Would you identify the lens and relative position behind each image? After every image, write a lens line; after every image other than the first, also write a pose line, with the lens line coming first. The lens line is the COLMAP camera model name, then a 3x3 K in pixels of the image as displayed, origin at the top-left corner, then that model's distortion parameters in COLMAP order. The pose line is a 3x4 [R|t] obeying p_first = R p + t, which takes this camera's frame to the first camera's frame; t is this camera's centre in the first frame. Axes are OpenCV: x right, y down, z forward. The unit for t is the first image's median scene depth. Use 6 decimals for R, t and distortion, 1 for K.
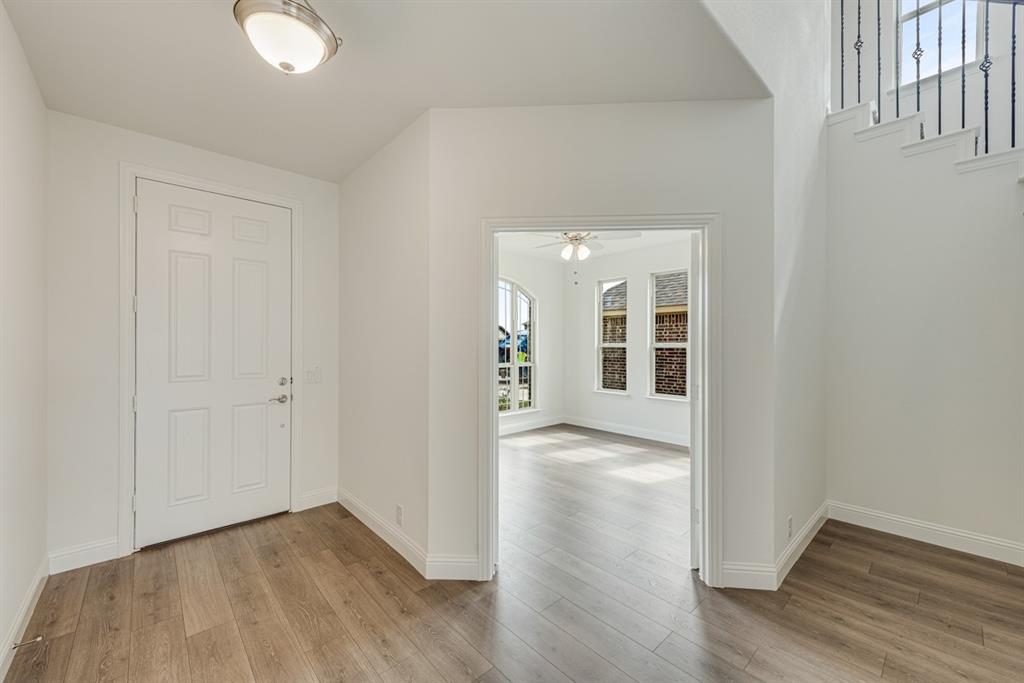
lens RADIAL K [[424.3, 0, 513.1], [0, 424.3, 343.6], [0, 0, 1]] dist [0.001980, -0.000254]
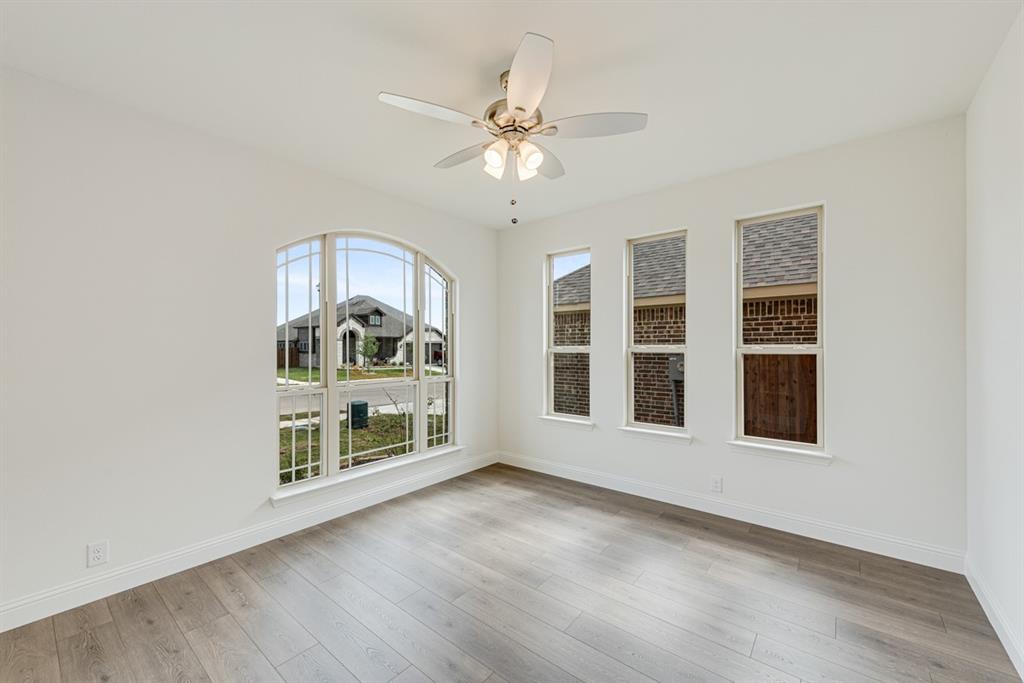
lens RADIAL K [[424.3, 0, 511.0], [0, 424.3, 347.3], [0, 0, 1]] dist [0.001980, -0.000254]
pose [[0.991019, -0.003474, 0.133679, 0.052063], [0.003185, 0.999992, 0.002381, -0.001075], [-0.133686, -0.001934, 0.991022, 0.340212]]
